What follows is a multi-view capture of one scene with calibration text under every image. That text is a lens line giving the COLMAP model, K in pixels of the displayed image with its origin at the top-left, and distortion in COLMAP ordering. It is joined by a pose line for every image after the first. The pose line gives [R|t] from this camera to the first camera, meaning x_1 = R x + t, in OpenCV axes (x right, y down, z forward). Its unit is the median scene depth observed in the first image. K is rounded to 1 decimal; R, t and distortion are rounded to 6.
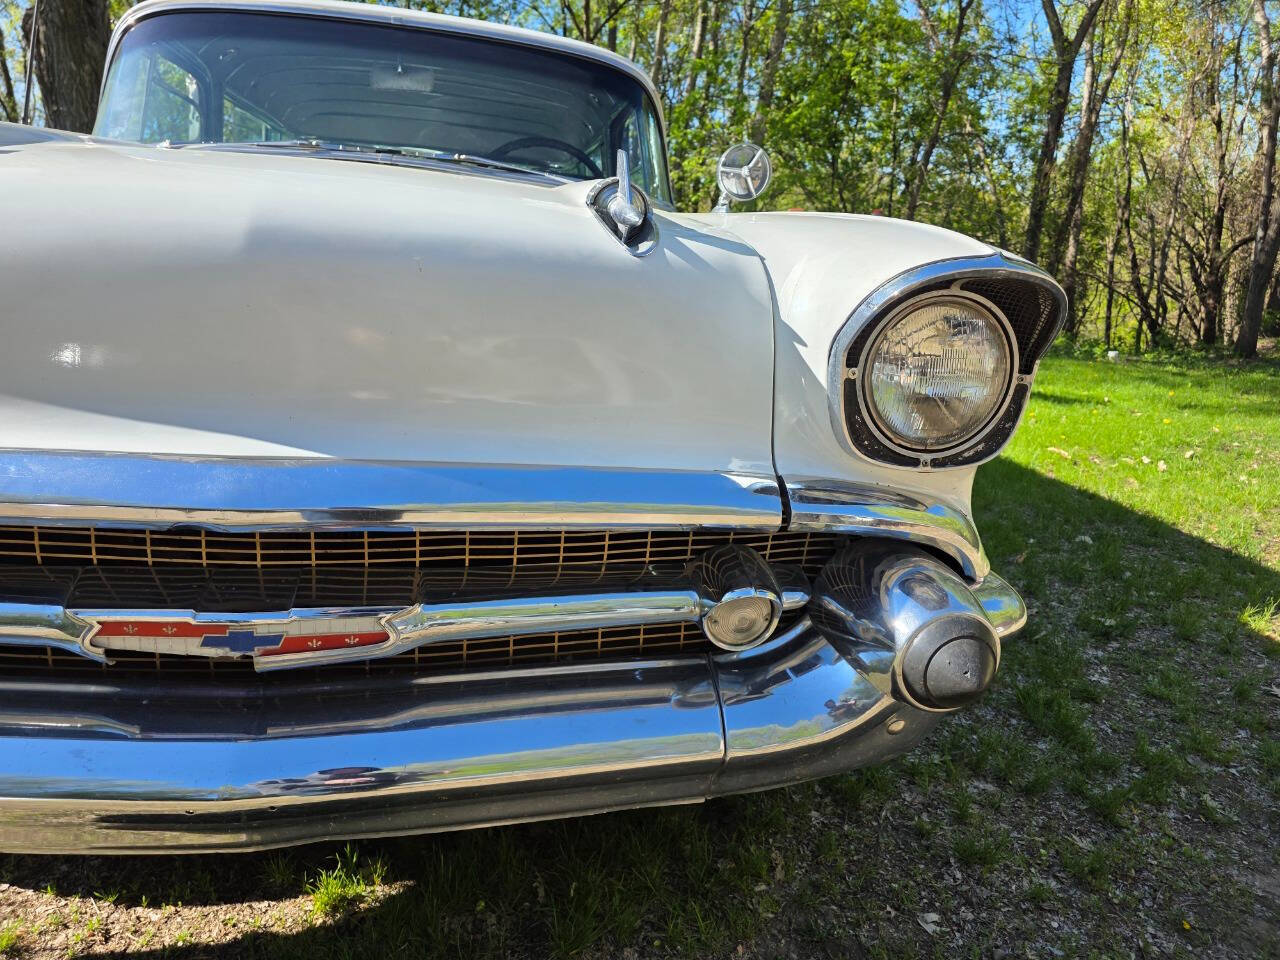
lens RADIAL K [[865.3, 0, 642.3], [0, 865.3, 469.8], [0, 0, 1]] dist [0.045756, -0.039992]
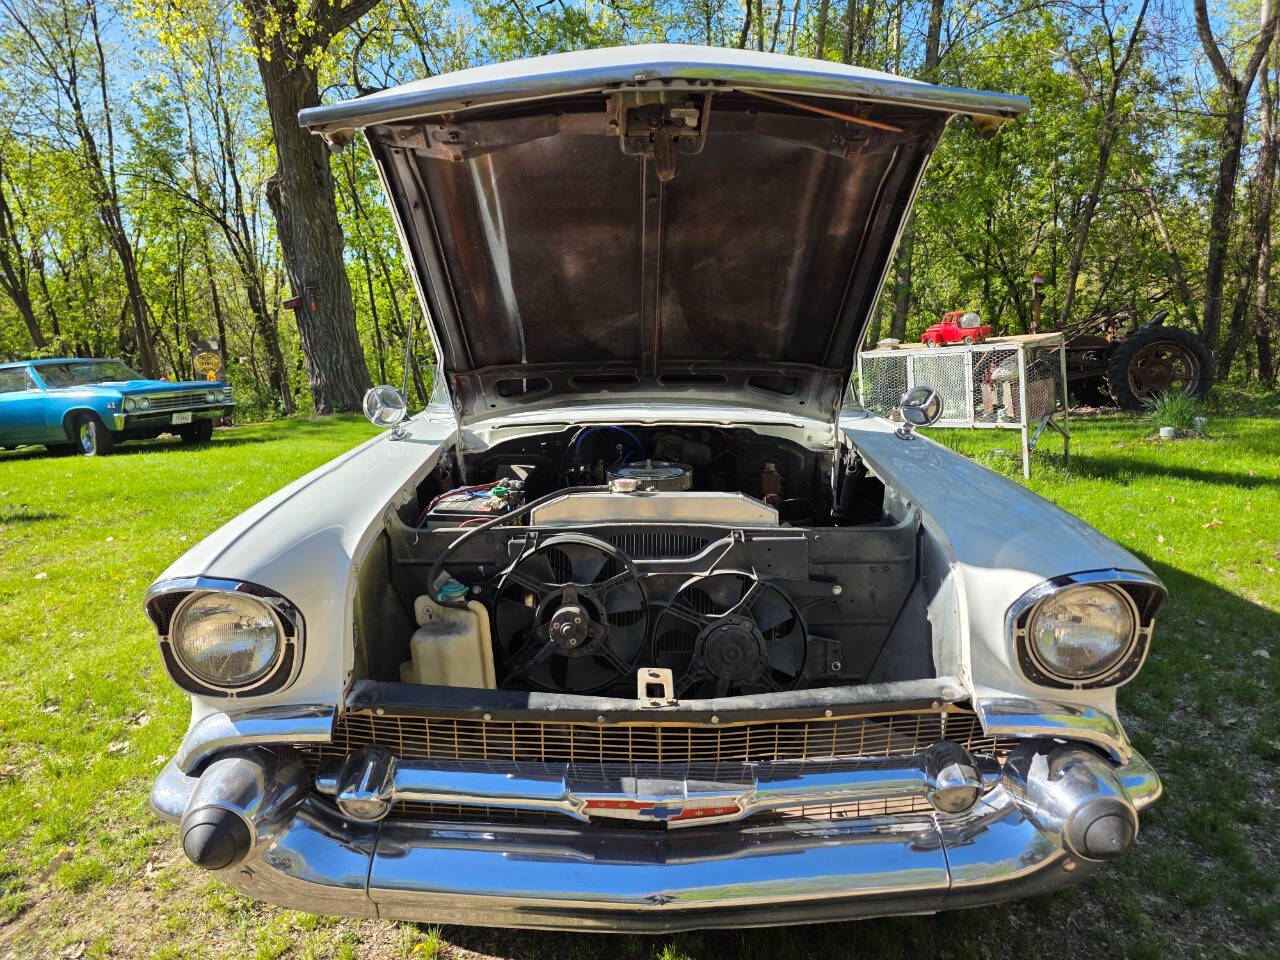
lens RADIAL K [[862.9, 0, 640.0], [0, 862.9, 480.0], [0, 0, 1]] dist [0.026847, -0.021726]
pose [[0.982287, -0.047968, -0.181140, -0.118416], [0.037811, 0.997535, -0.059116, -0.286904], [0.183530, 0.051220, 0.981679, -0.585904]]
